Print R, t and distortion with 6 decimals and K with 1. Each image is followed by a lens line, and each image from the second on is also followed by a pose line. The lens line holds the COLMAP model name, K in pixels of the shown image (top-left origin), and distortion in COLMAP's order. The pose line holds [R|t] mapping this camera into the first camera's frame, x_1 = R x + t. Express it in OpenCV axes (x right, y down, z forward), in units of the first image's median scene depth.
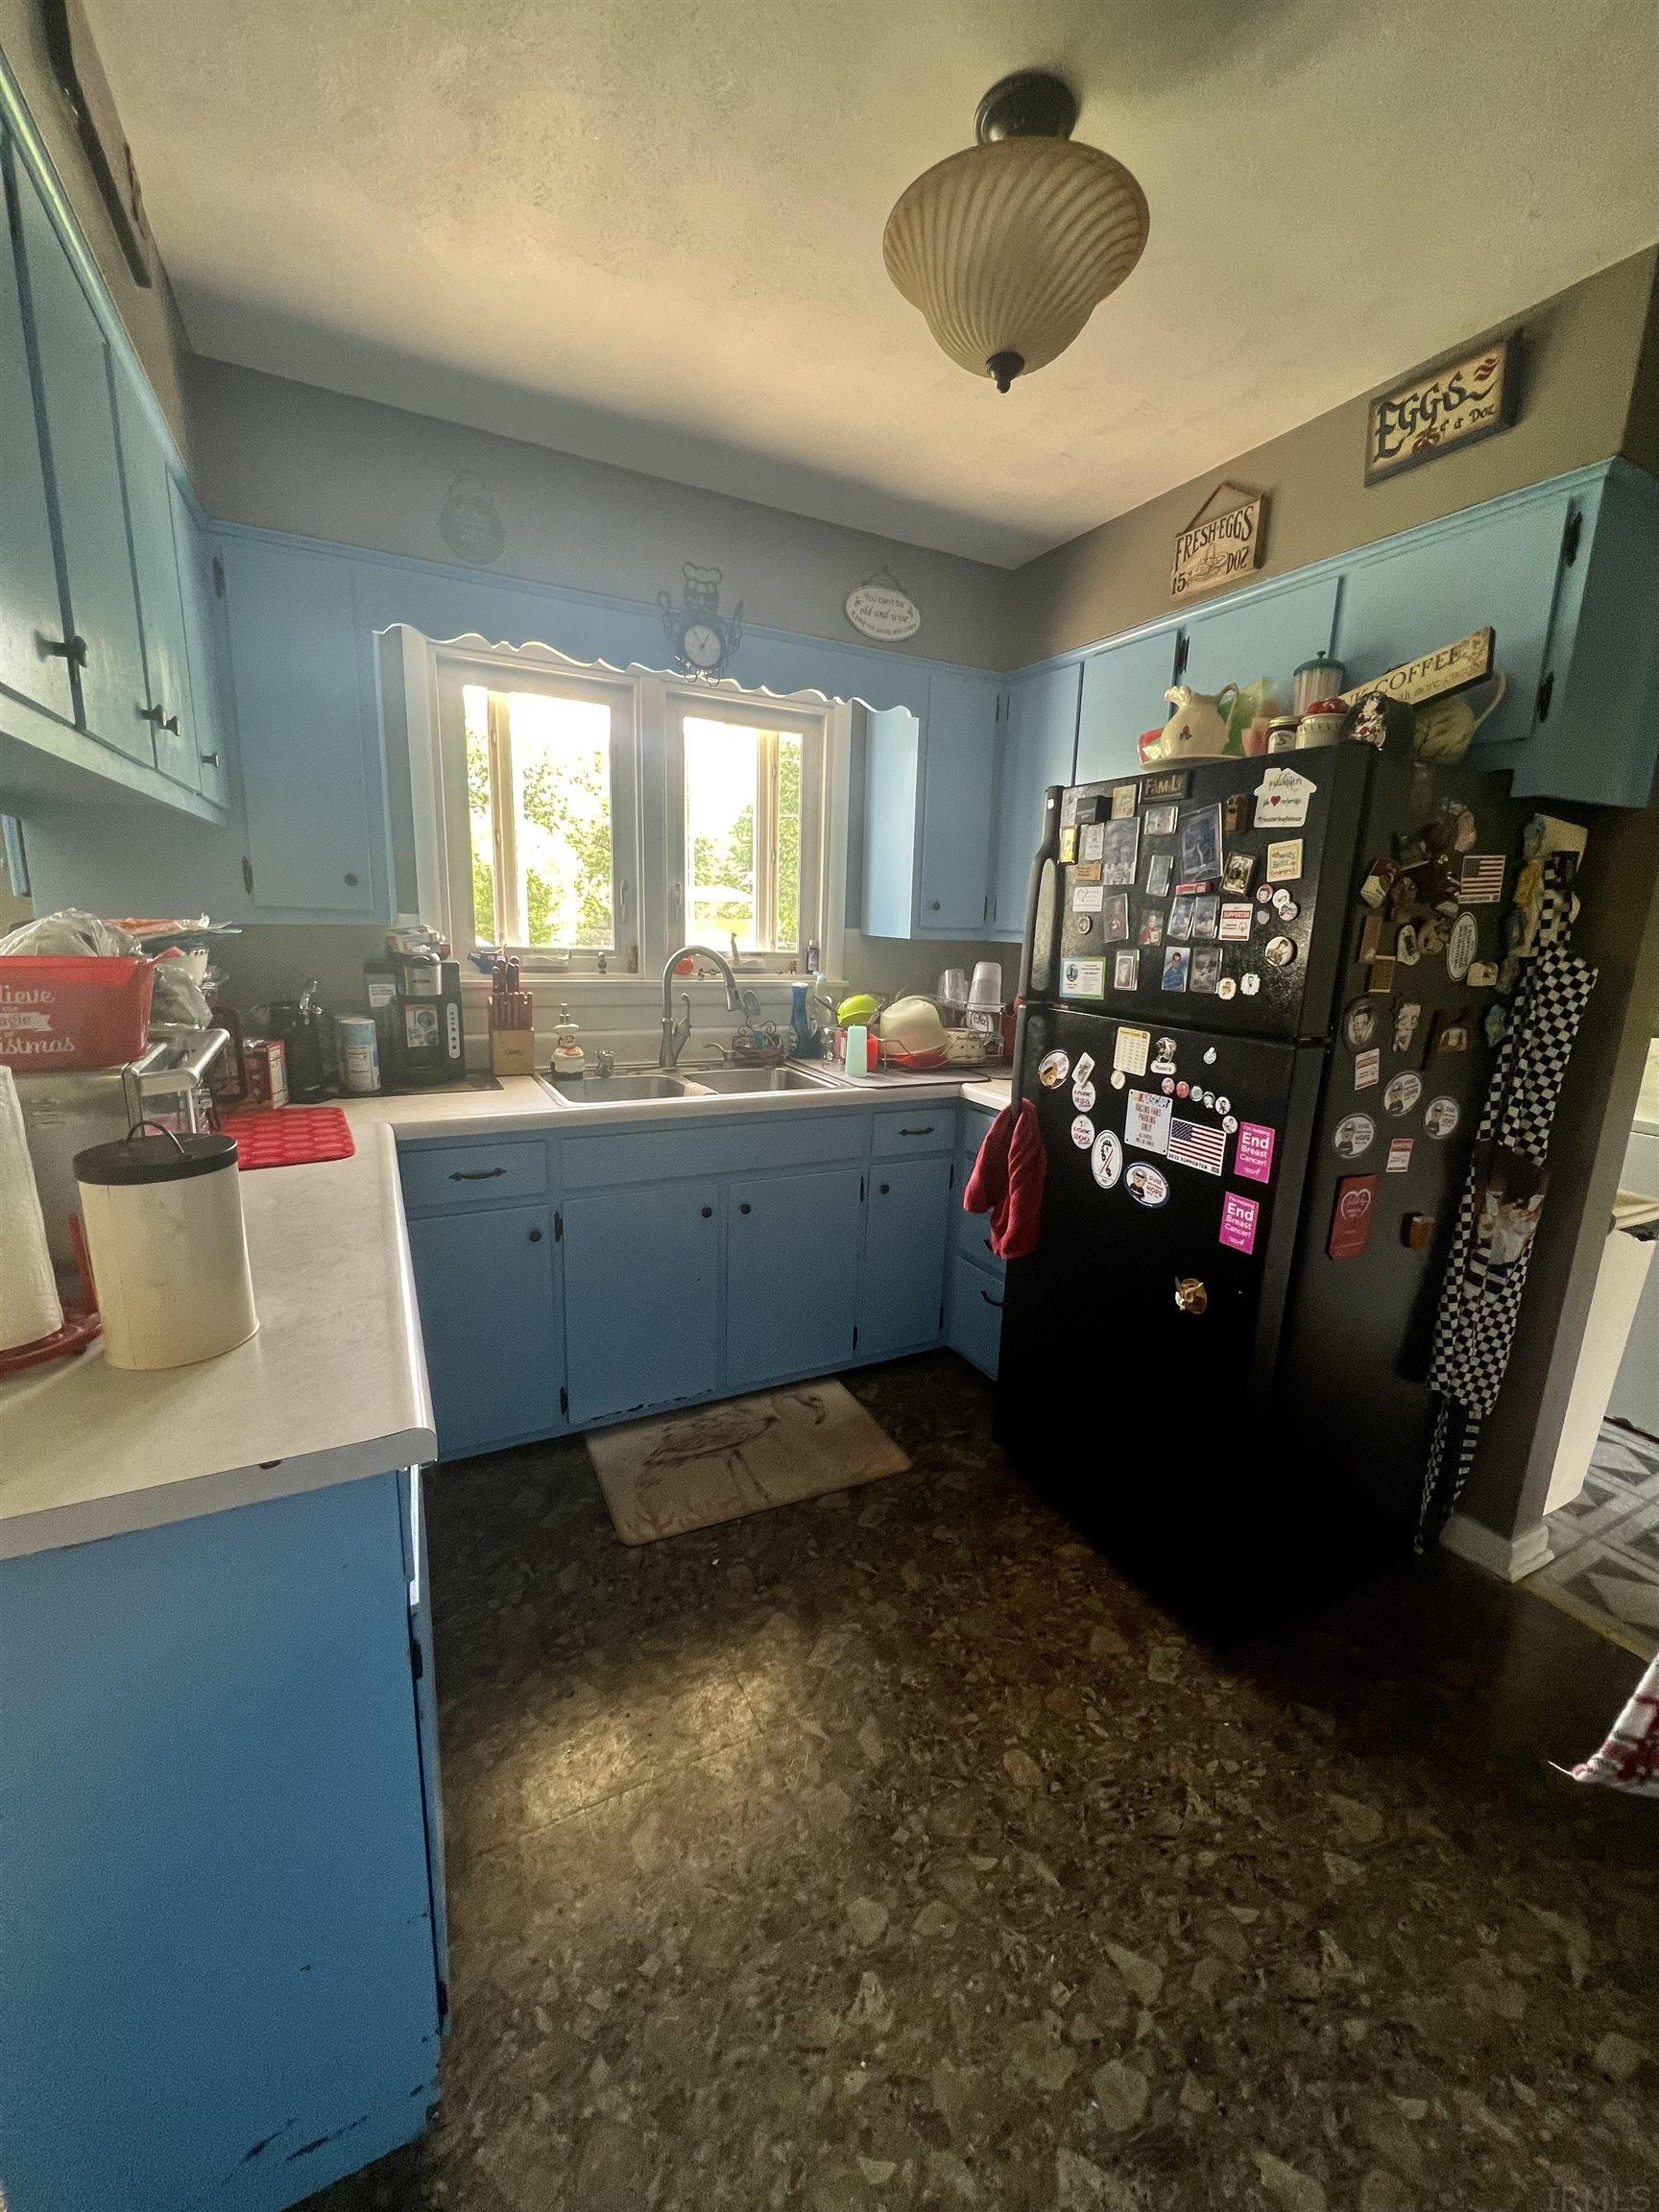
lens RADIAL K [[885.1, 0, 833.3], [0, 885.1, 1103.7], [0, 0, 1]] dist [0.000420, 0.000238]
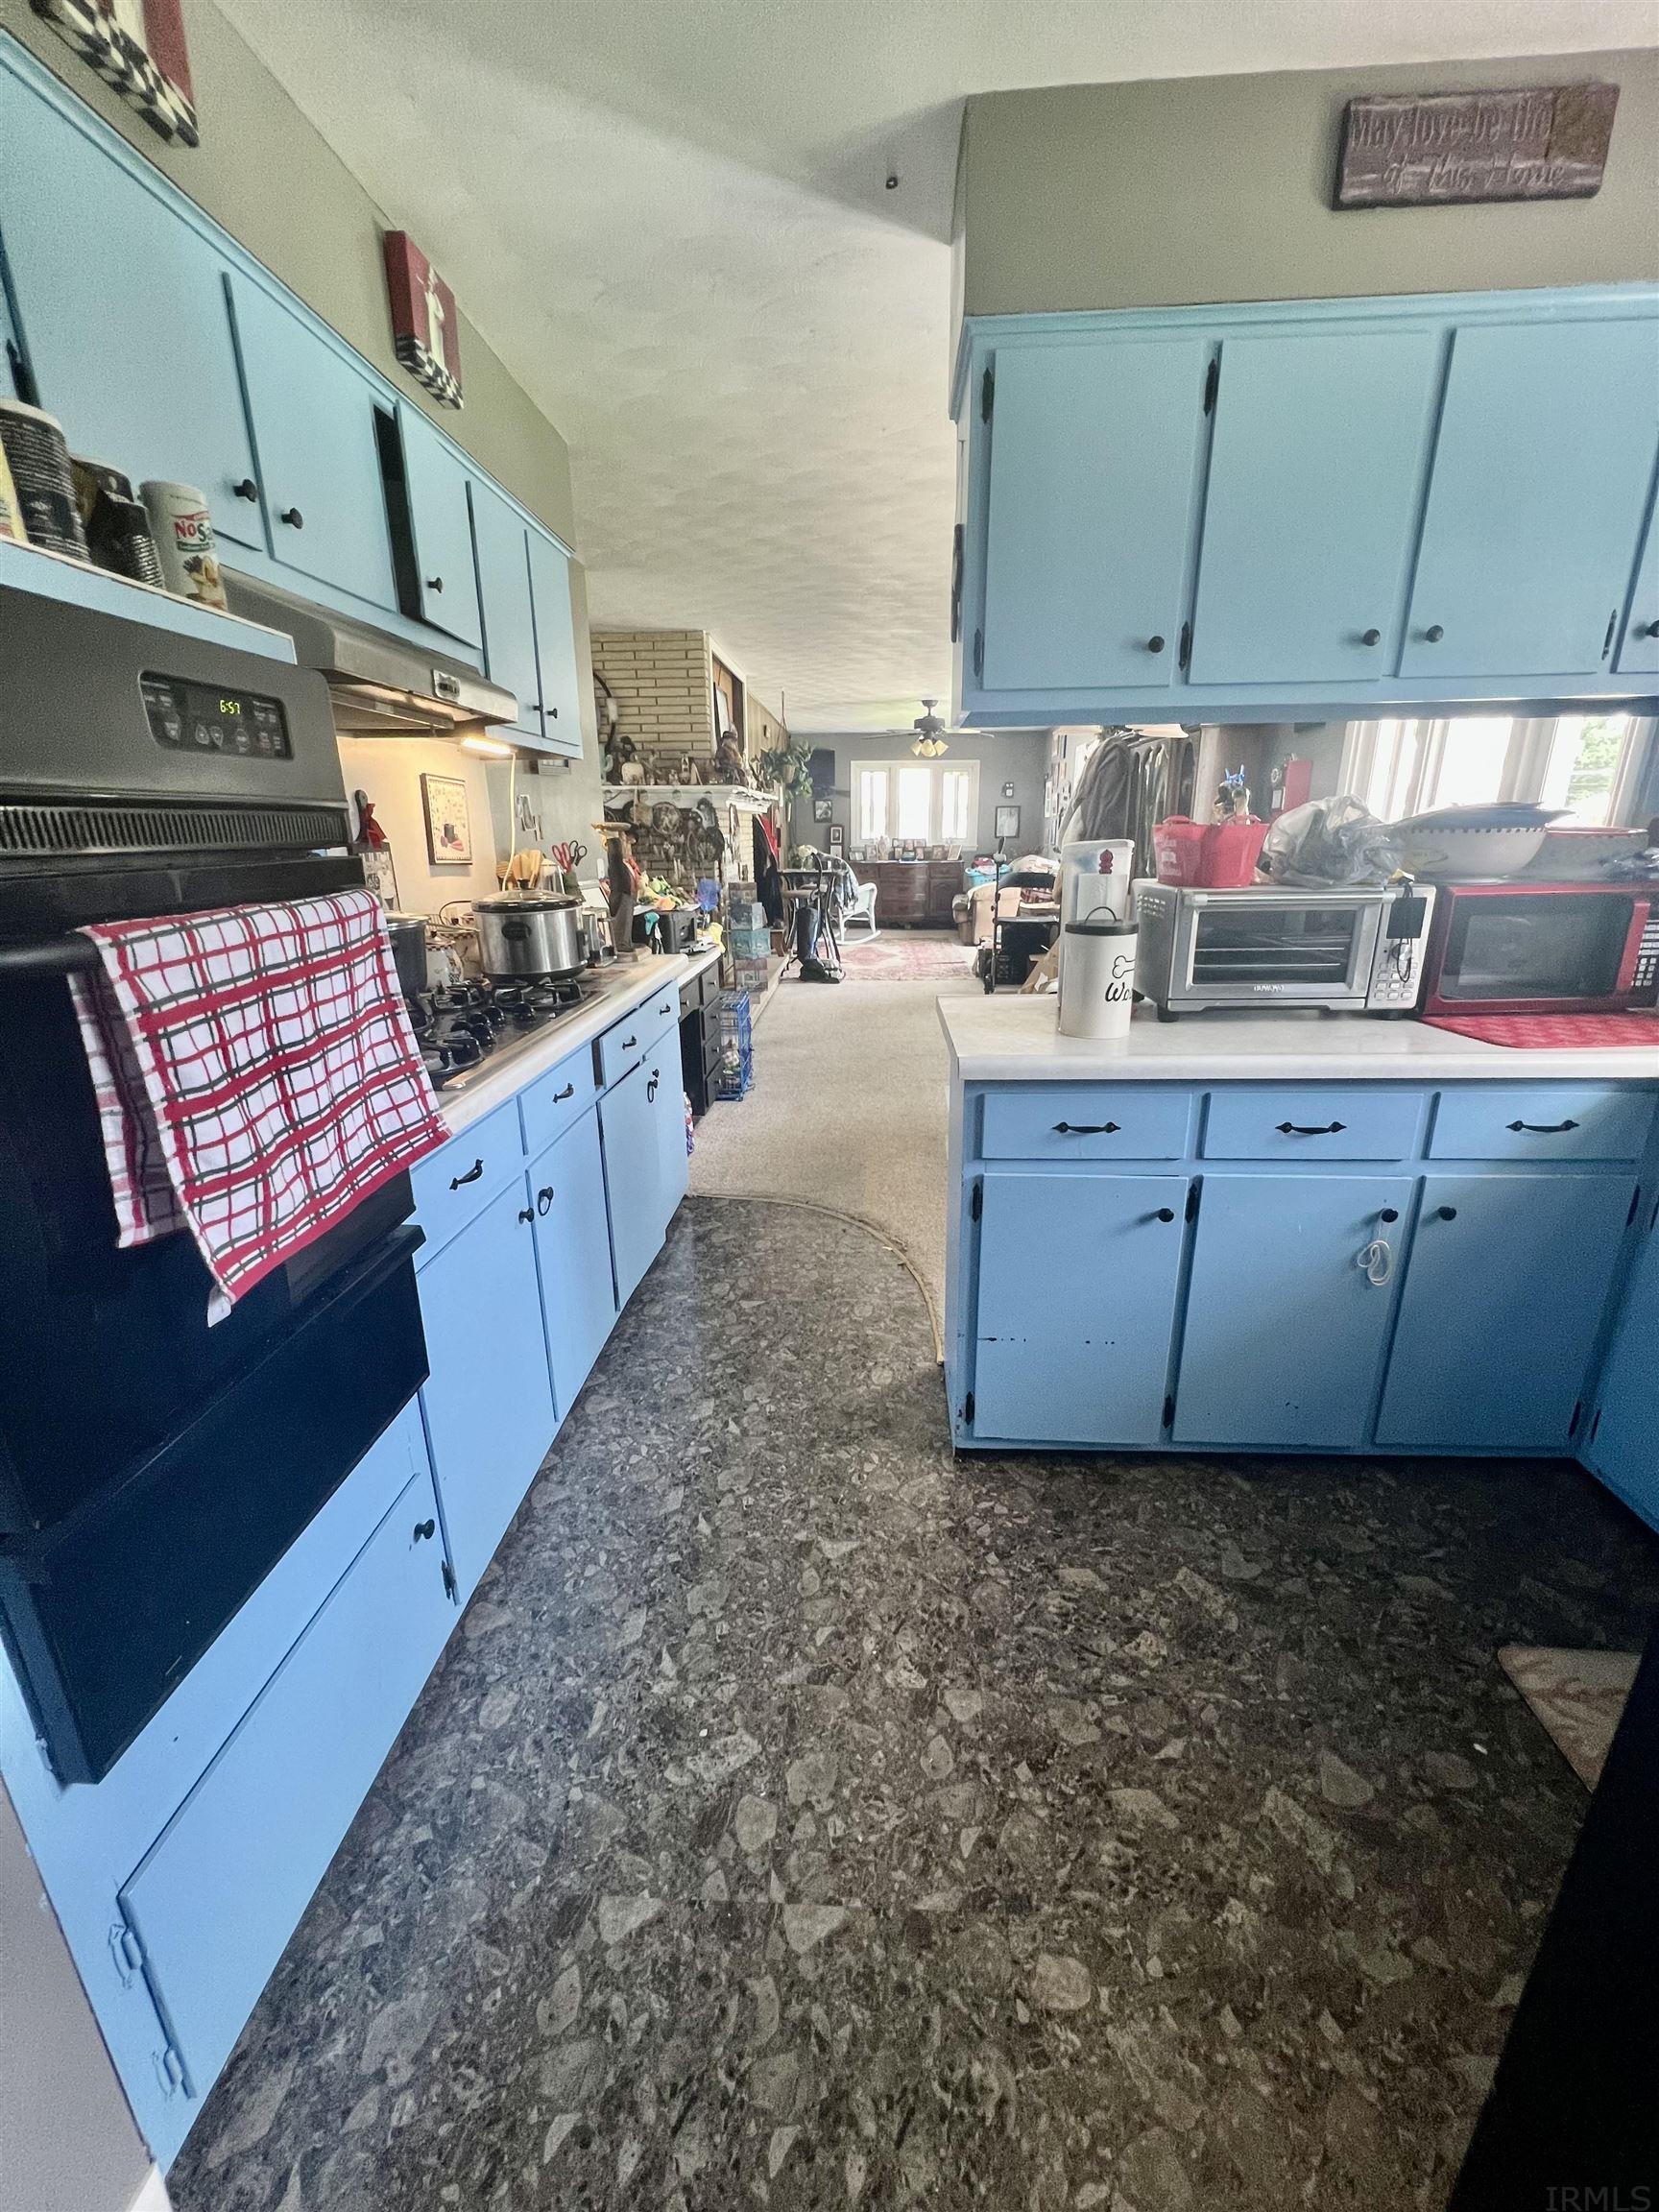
lens RADIAL K [[885.1, 0, 822.7], [0, 885.1, 1102.2], [0, 0, 1]] dist [0.000420, 0.000238]
pose [[-0.512940, 0.224954, -0.828426, 0.903685], [-0.189513, 0.911566, 0.364872, -0.129488], [0.837244, 0.344155, -0.424947, 1.108075]]
